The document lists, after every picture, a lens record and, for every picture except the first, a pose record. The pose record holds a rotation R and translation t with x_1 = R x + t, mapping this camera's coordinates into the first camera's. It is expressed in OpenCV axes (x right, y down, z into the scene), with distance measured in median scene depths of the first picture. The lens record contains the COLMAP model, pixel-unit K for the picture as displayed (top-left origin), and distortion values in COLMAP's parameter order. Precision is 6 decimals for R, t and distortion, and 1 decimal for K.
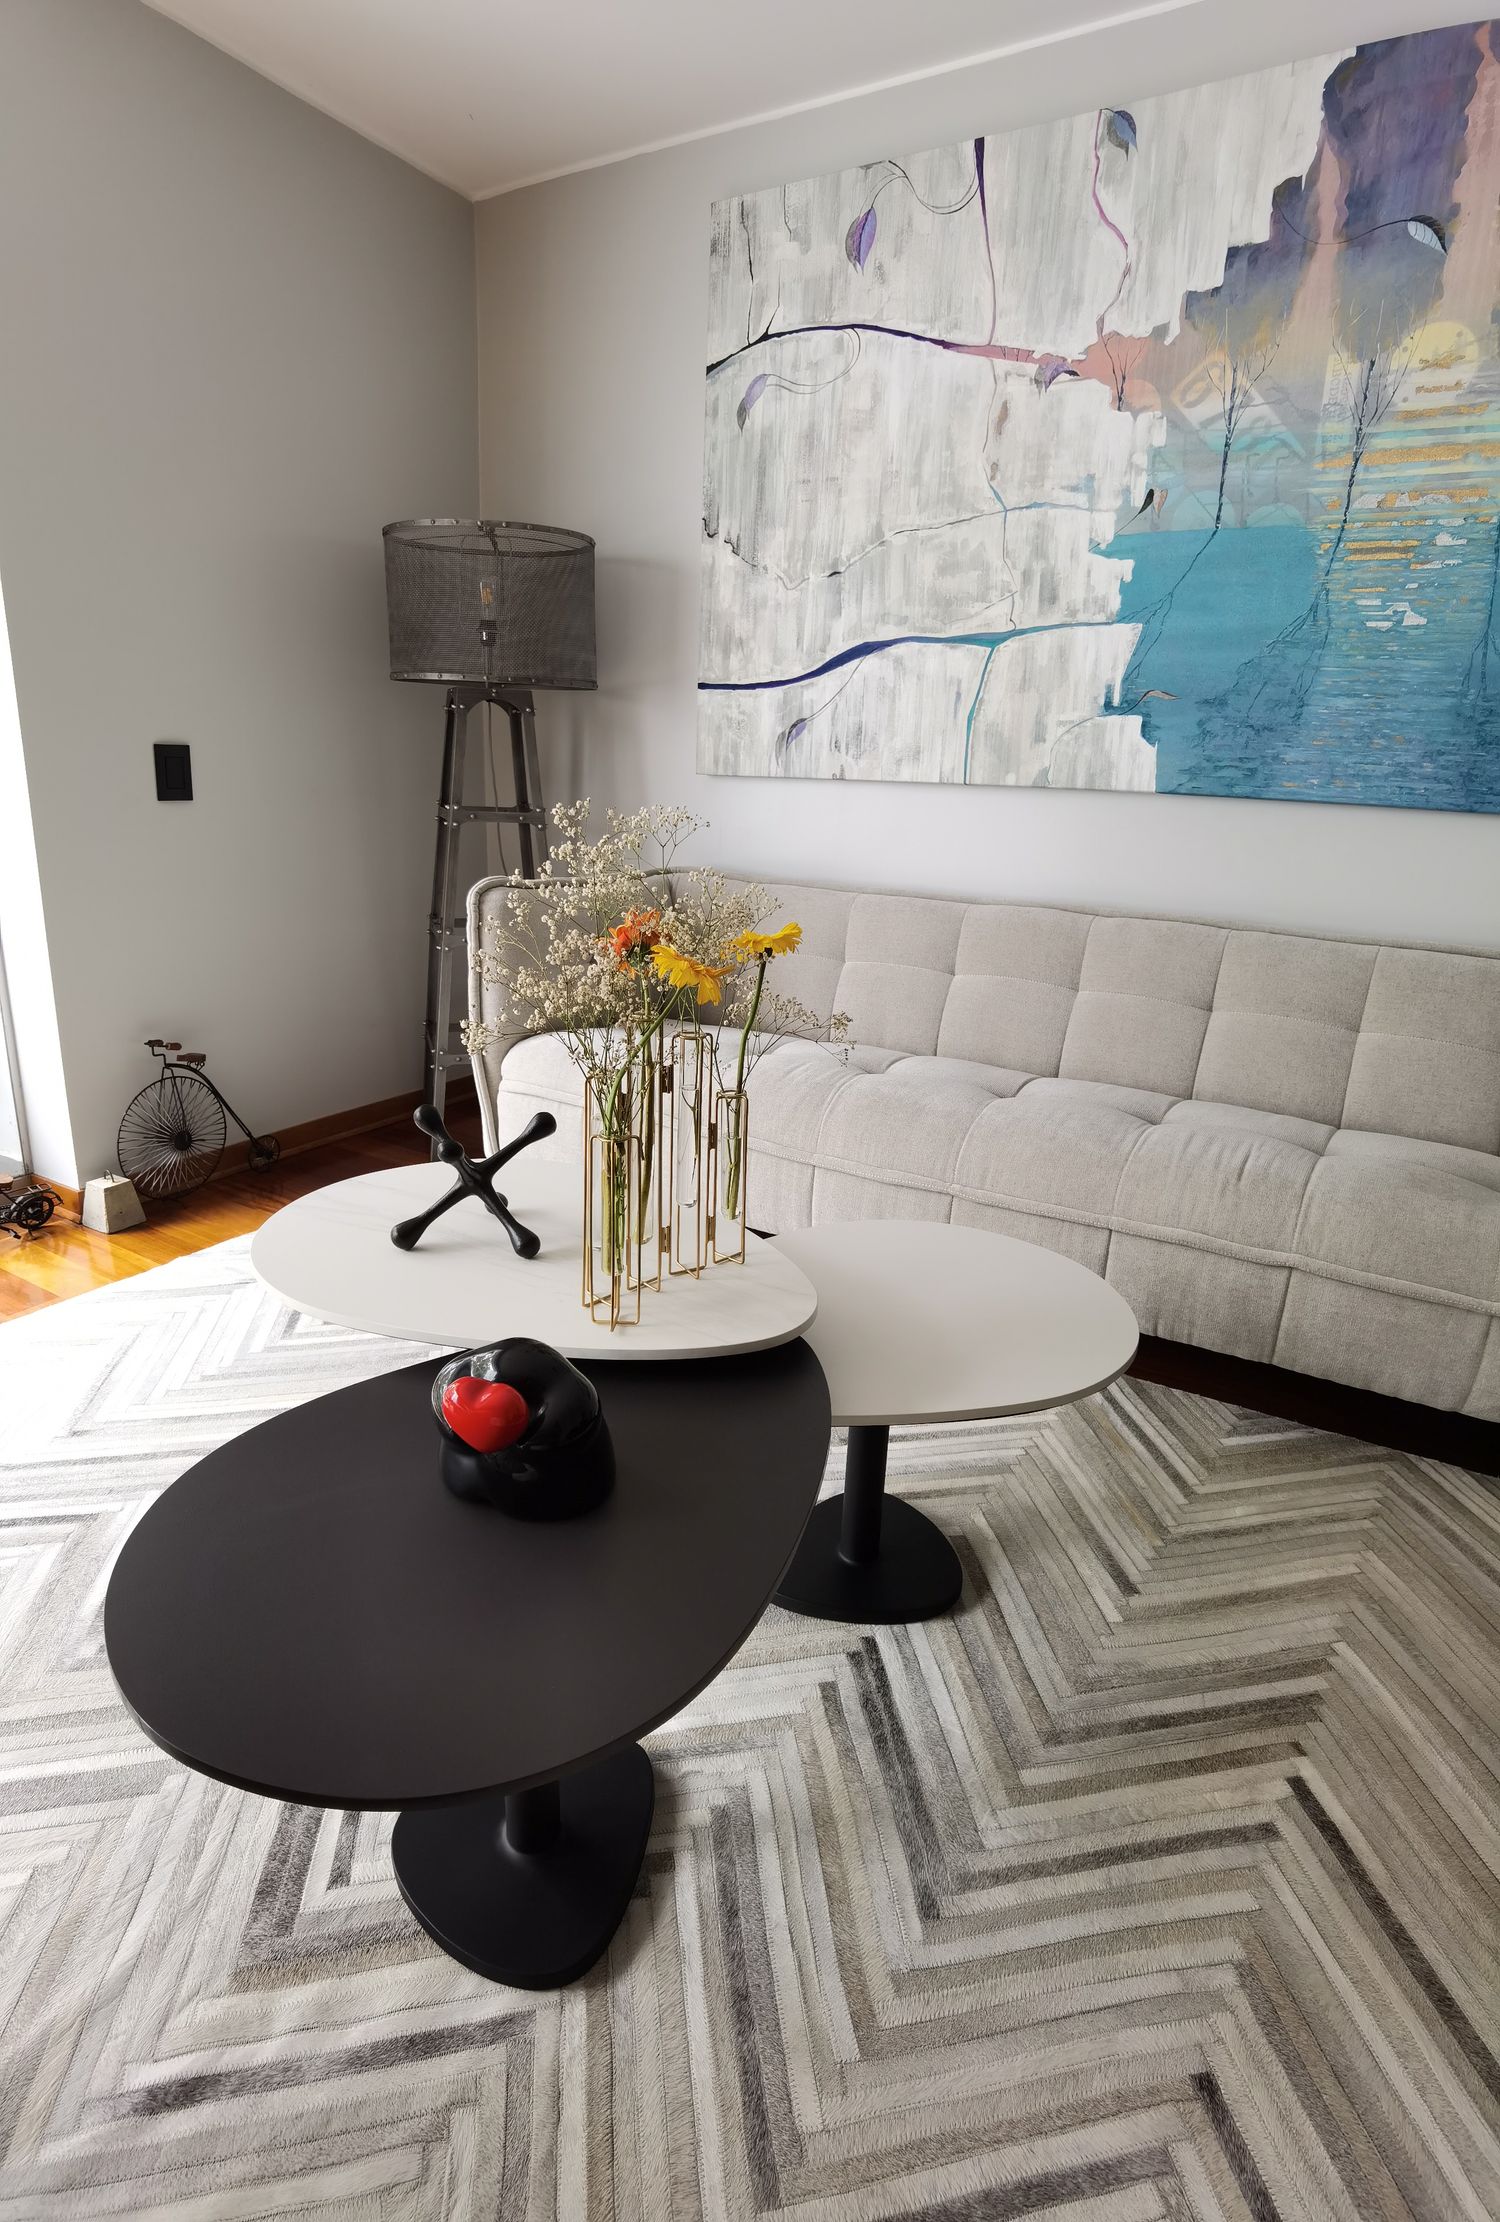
lens RADIAL K [[1168.4, 0, 750.0], [0, 1168.4, 1111.0], [0, 0, 1]] dist [-0.113532, 0.073332]
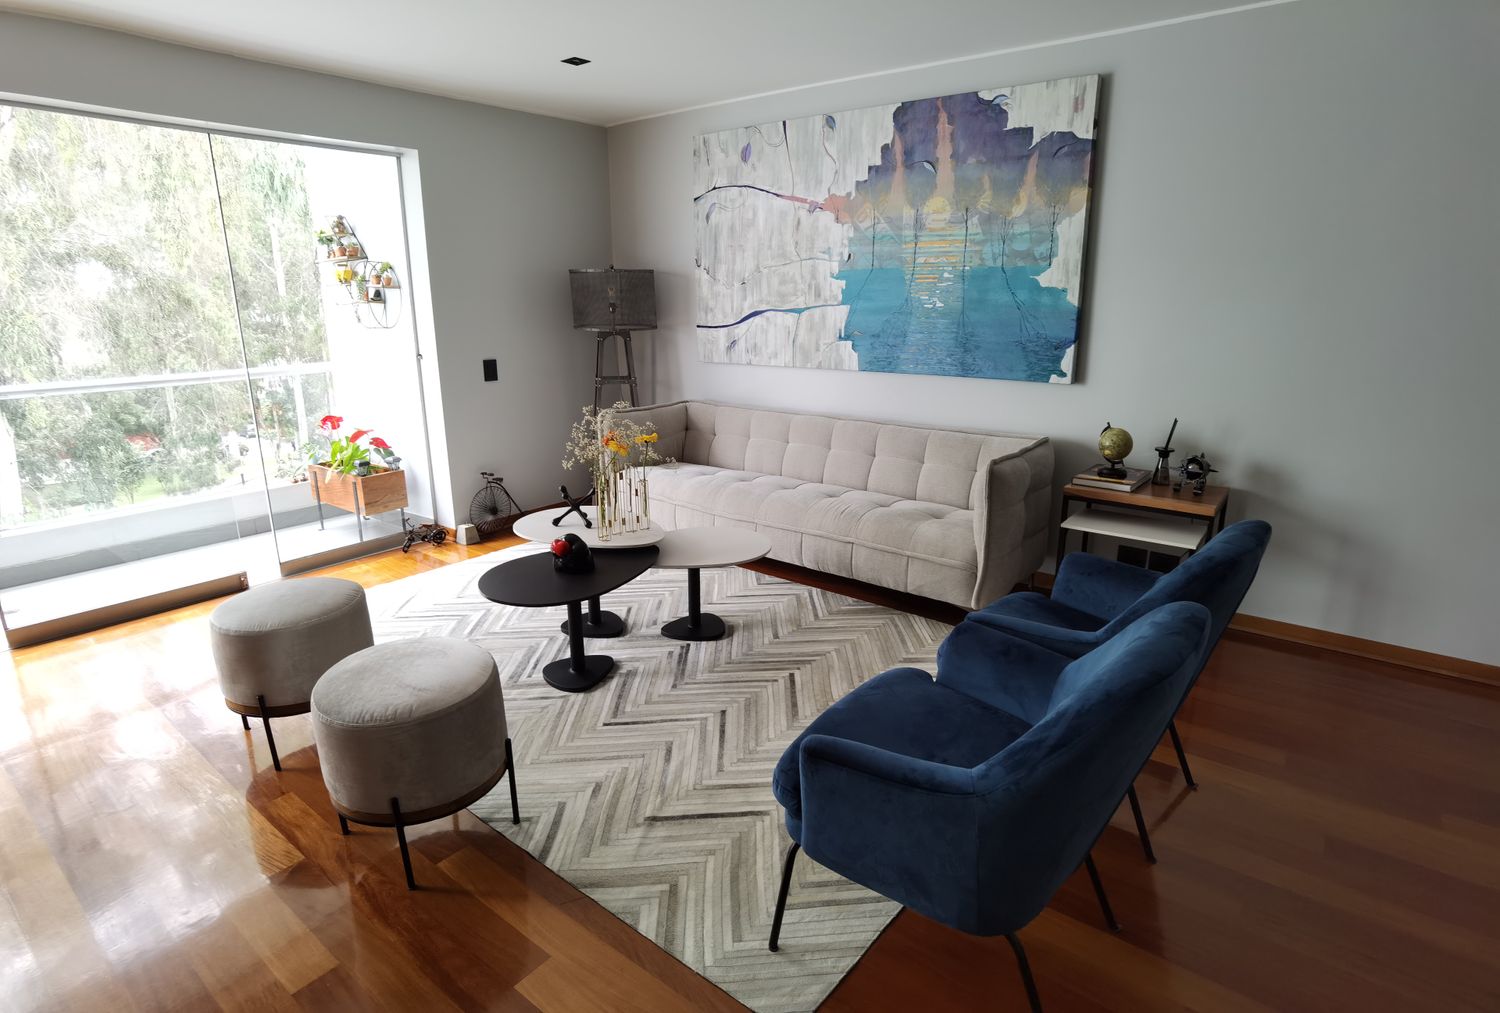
lens RADIAL K [[781.3, 0, 750.0], [0, 781.3, 506.5], [0, 0, 1]] dist [0.000524, -0.000302]
pose [[0.990181, -0.004480, -0.139717, 0.385423], [0.000211, 0.999533, -0.030552, 0.082039], [0.139788, 0.030223, 0.989720, -0.798040]]
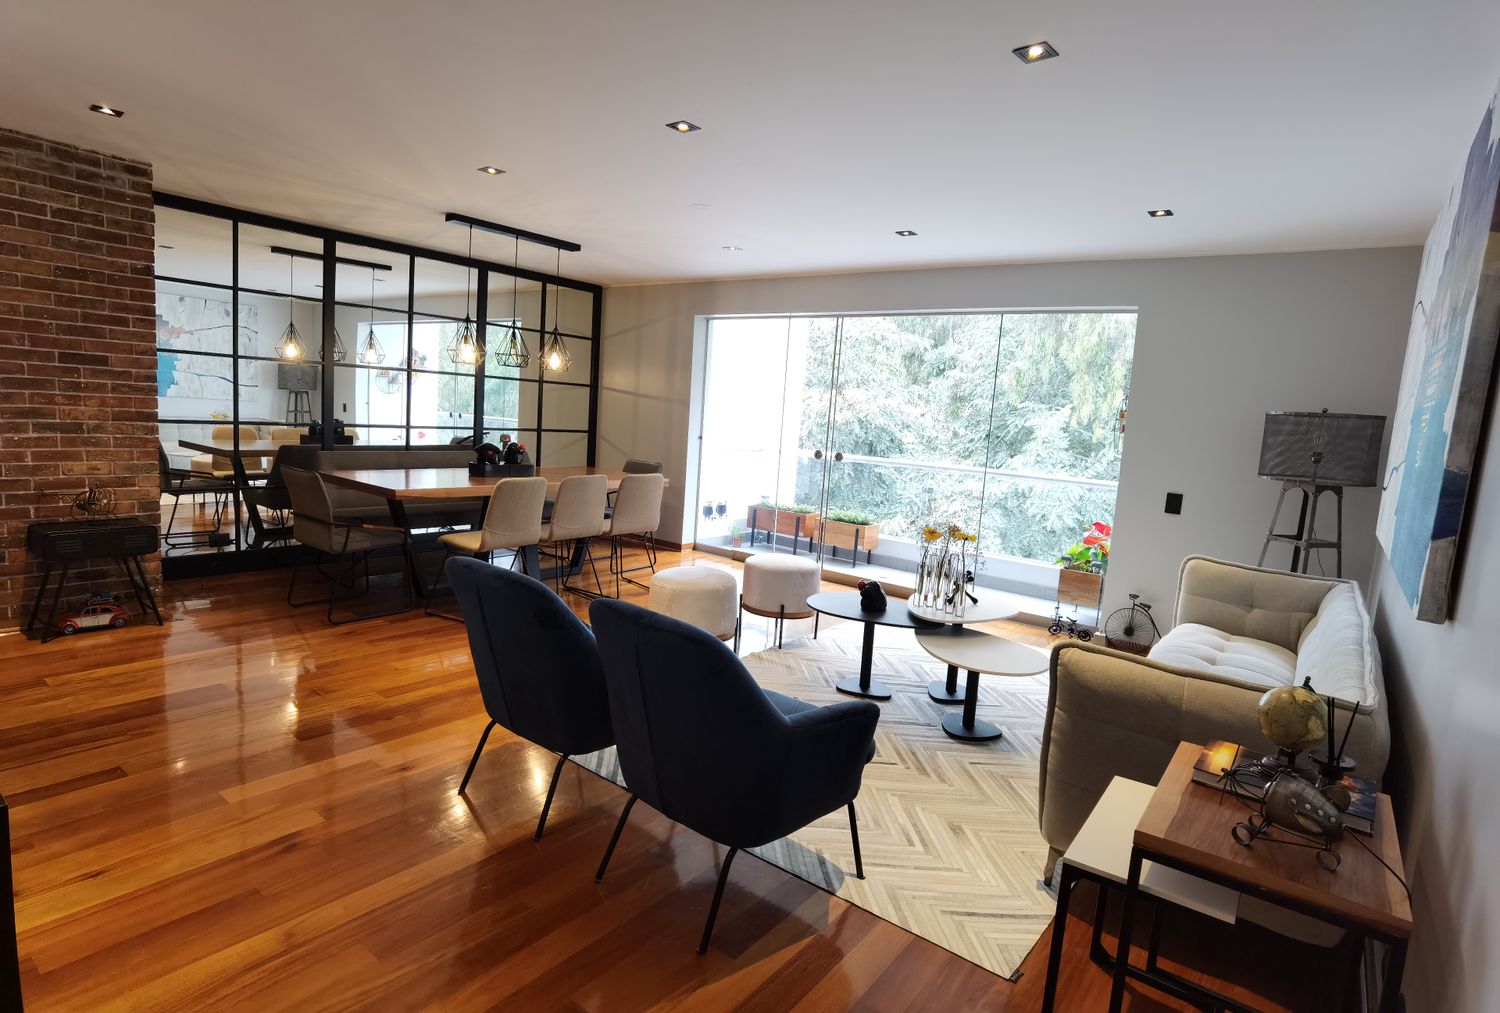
lens RADIAL K [[781.3, 0, 750.0], [0, 781.3, 506.5], [0, 0, 1]] dist [0.000524, -0.000302]
pose [[-0.125118, 0.081048, -0.988826, 1.659971], [-0.352955, 0.927821, 0.120708, -0.182024], [0.927237, 0.364114, -0.087481, 0.257268]]
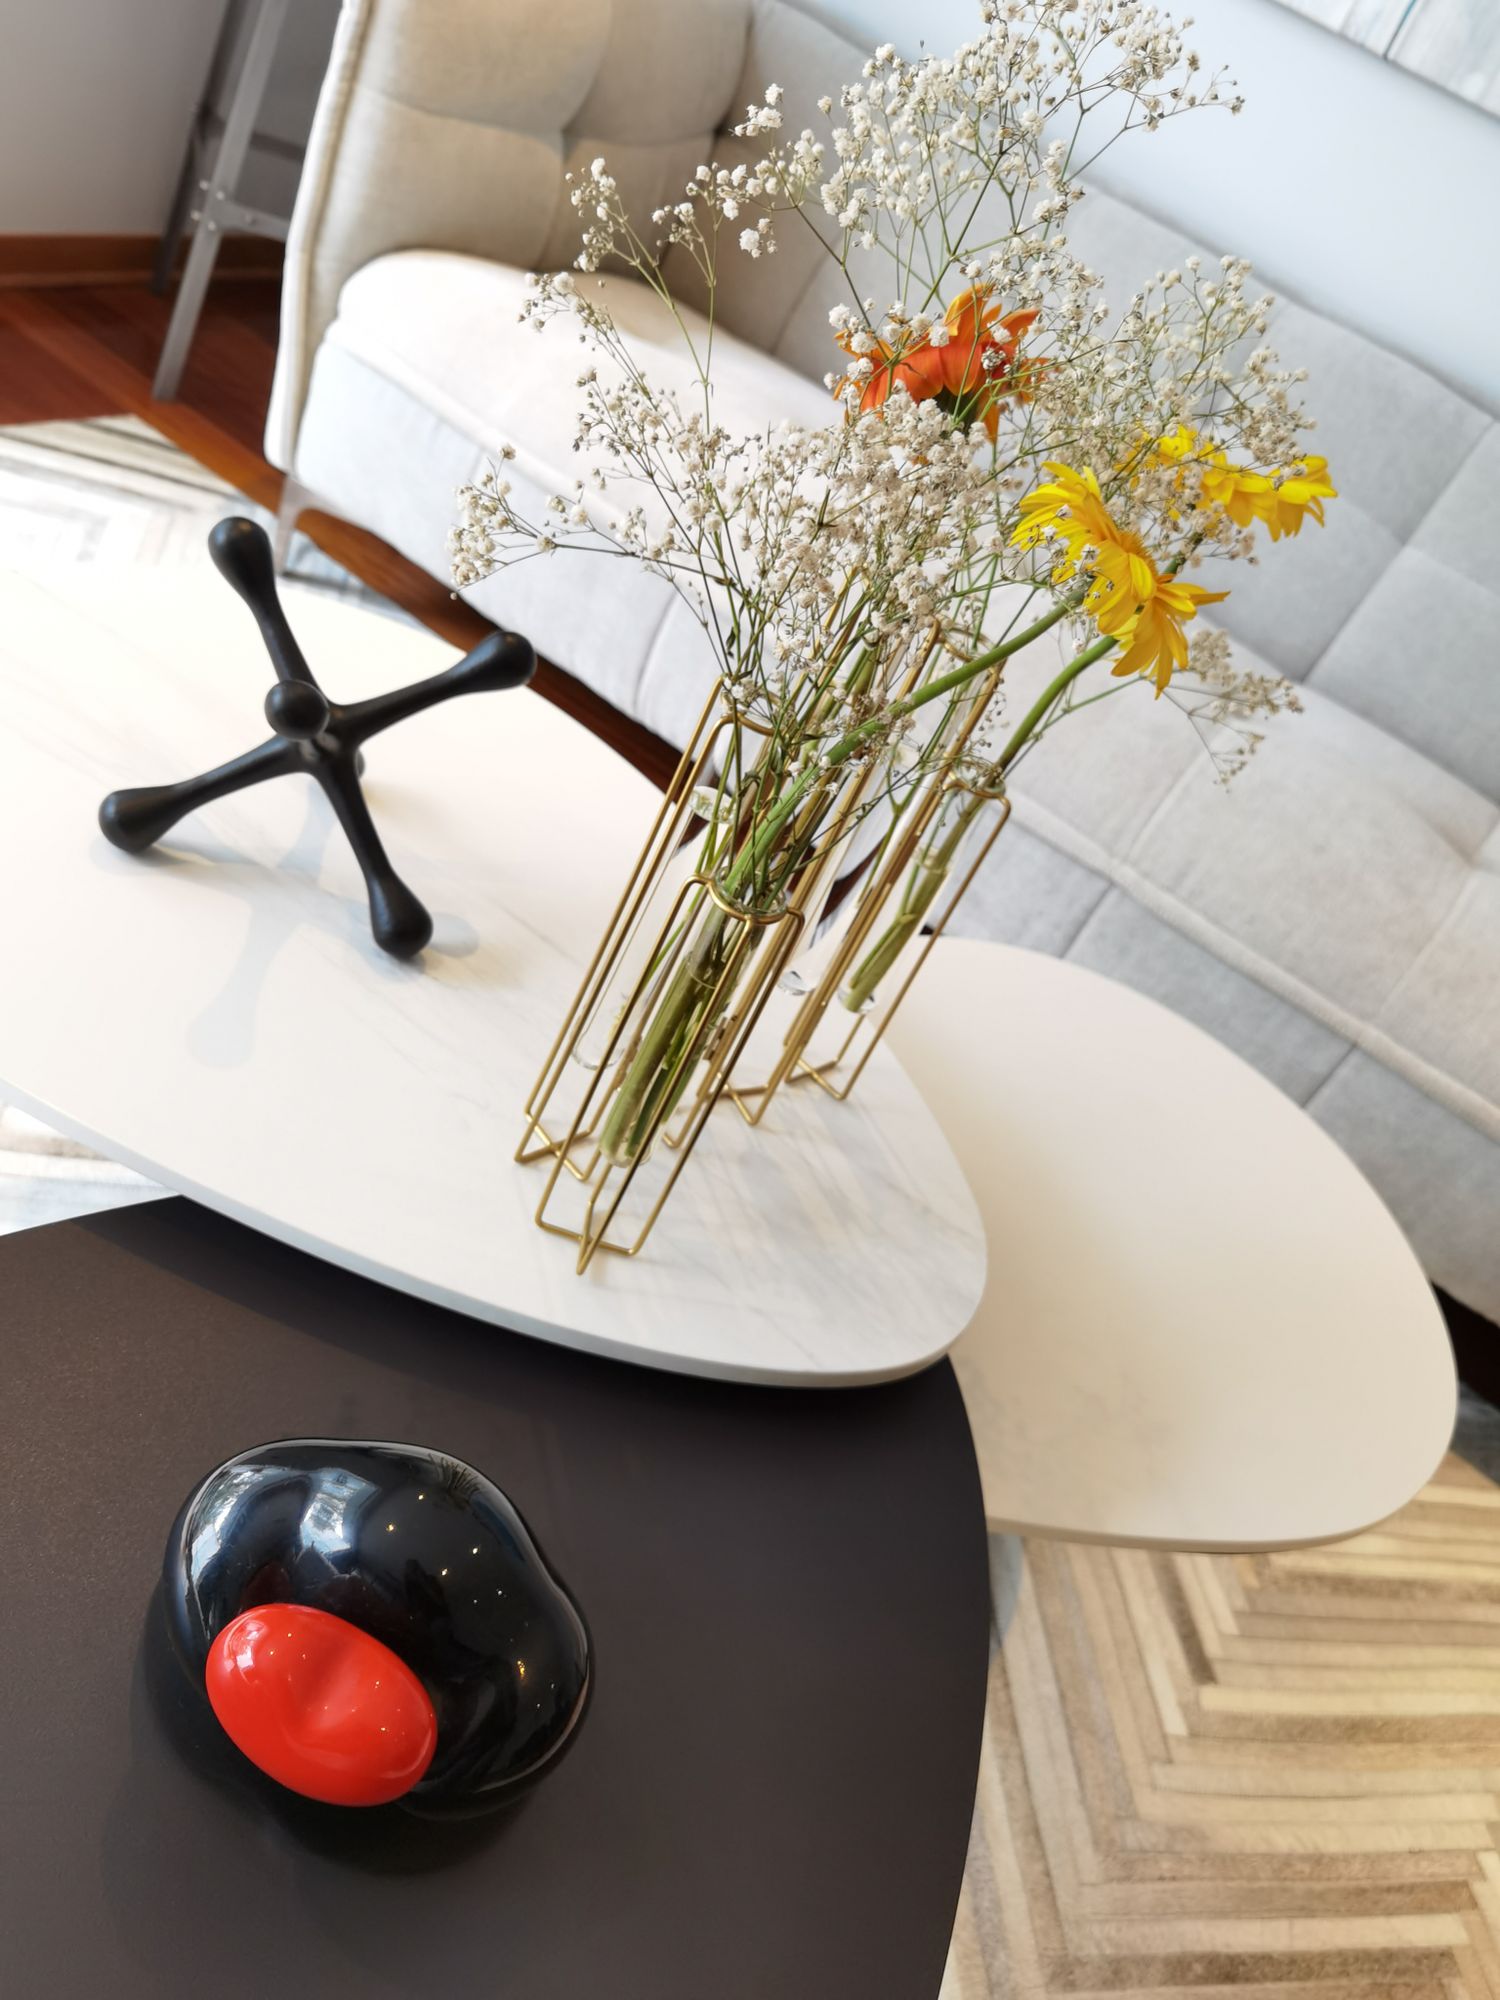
lens RADIAL K [[1594.9, 0, 750.0], [0, 1594.9, 1000.0], [0, 0, 1]] dist [-0.008077, -0.005440]
pose [[0.937972, 0.282581, 0.200891, -0.113613], [-0.336999, 0.879248, 0.336683, -0.068340], [-0.081493, -0.383499, 0.919939, 0.255815]]
